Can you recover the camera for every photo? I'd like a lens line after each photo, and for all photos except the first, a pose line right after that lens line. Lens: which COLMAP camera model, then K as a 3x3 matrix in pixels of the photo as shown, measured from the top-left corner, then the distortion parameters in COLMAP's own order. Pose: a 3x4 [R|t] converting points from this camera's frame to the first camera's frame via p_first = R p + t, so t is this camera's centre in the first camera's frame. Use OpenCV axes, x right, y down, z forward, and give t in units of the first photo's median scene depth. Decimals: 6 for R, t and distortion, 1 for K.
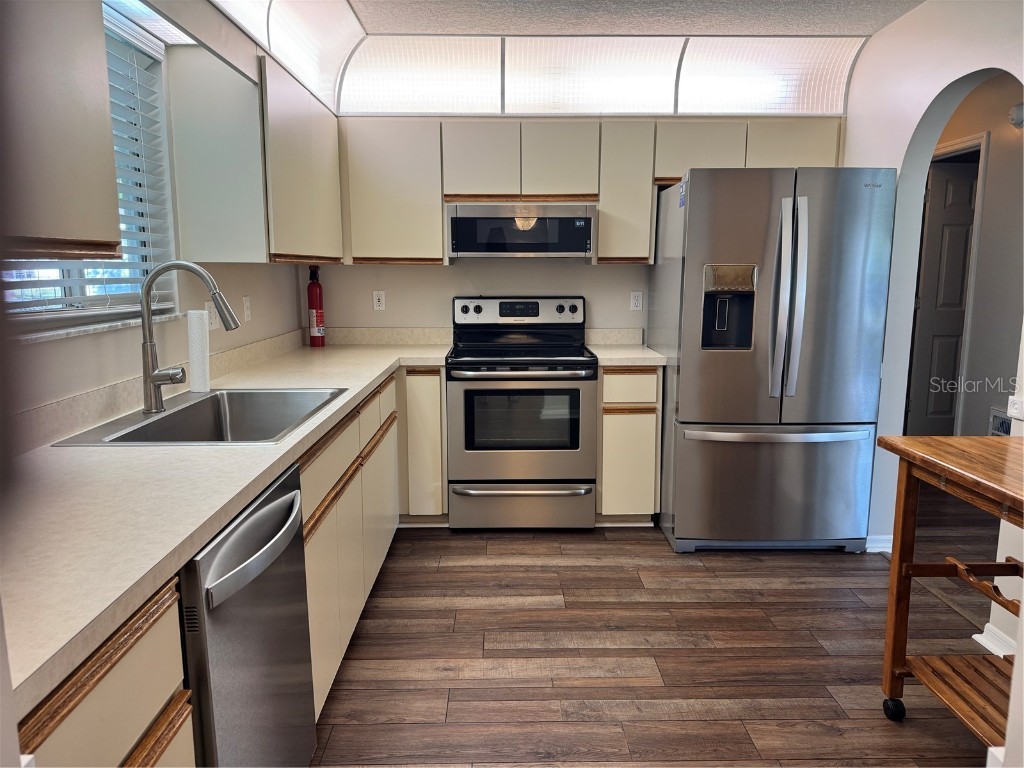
lens RADIAL K [[723.4, 0, 512.0], [0, 723.4, 384.0], [0, 0, 1]] dist [0.097361, -0.131738]
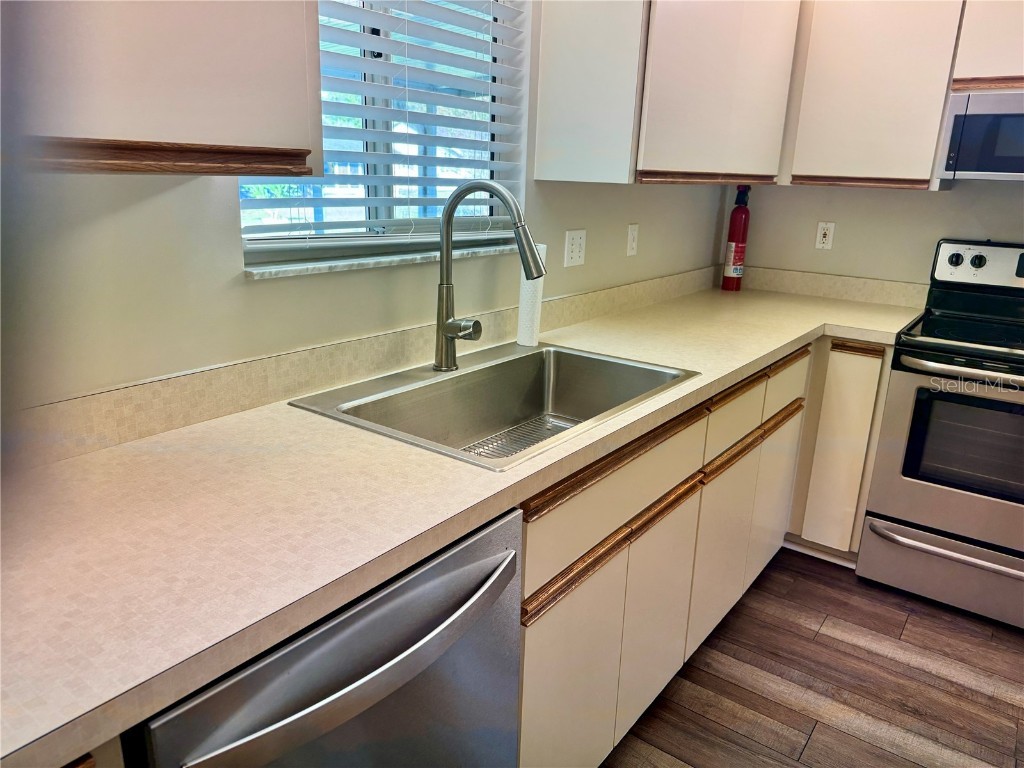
lens RADIAL K [[733.2, 0, 512.0], [0, 733.2, 384.0], [0, 0, 1]] dist [0.070986, -0.075248]
pose [[0.797859, 0.193653, -0.570893, 0.026623], [-0.129372, 0.979939, 0.151600, -0.053626], [0.588798, -0.047098, 0.806907, 0.264804]]
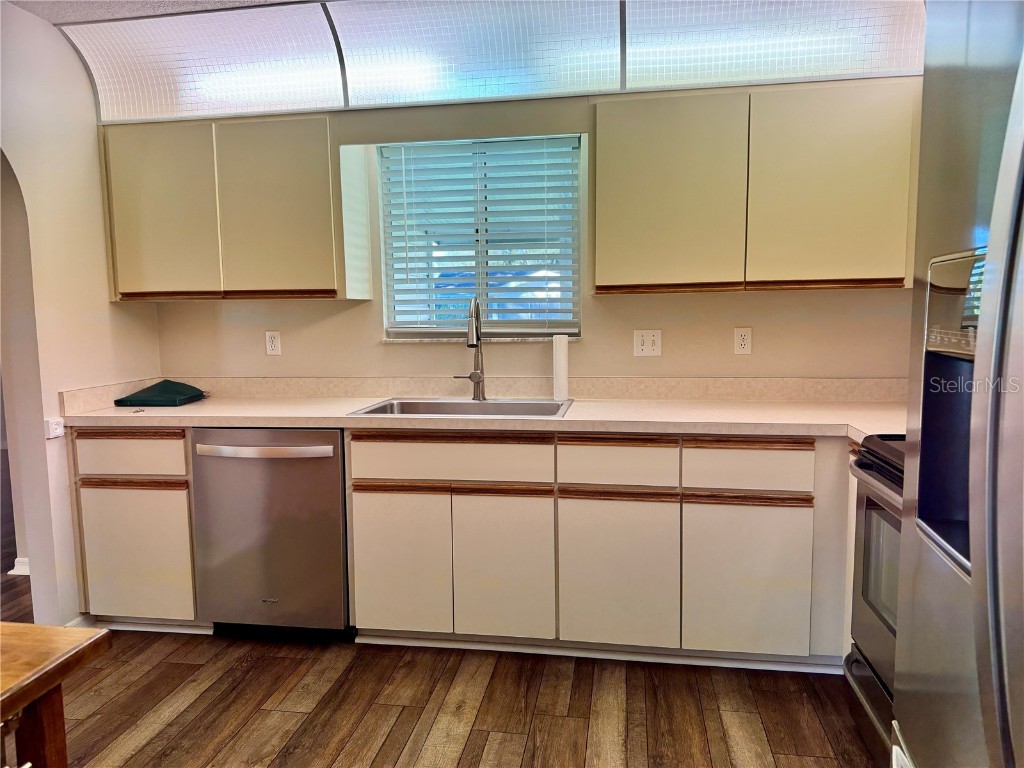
lens RADIAL K [[733.2, 0, 512.0], [0, 733.2, 384.0], [0, 0, 1]] dist [0.070986, -0.075248]
pose [[-0.173633, 0.114052, -0.978184, 0.622592], [-0.142191, 0.979960, 0.139498, -0.139298], [0.974491, 0.163311, -0.153937, 0.871802]]
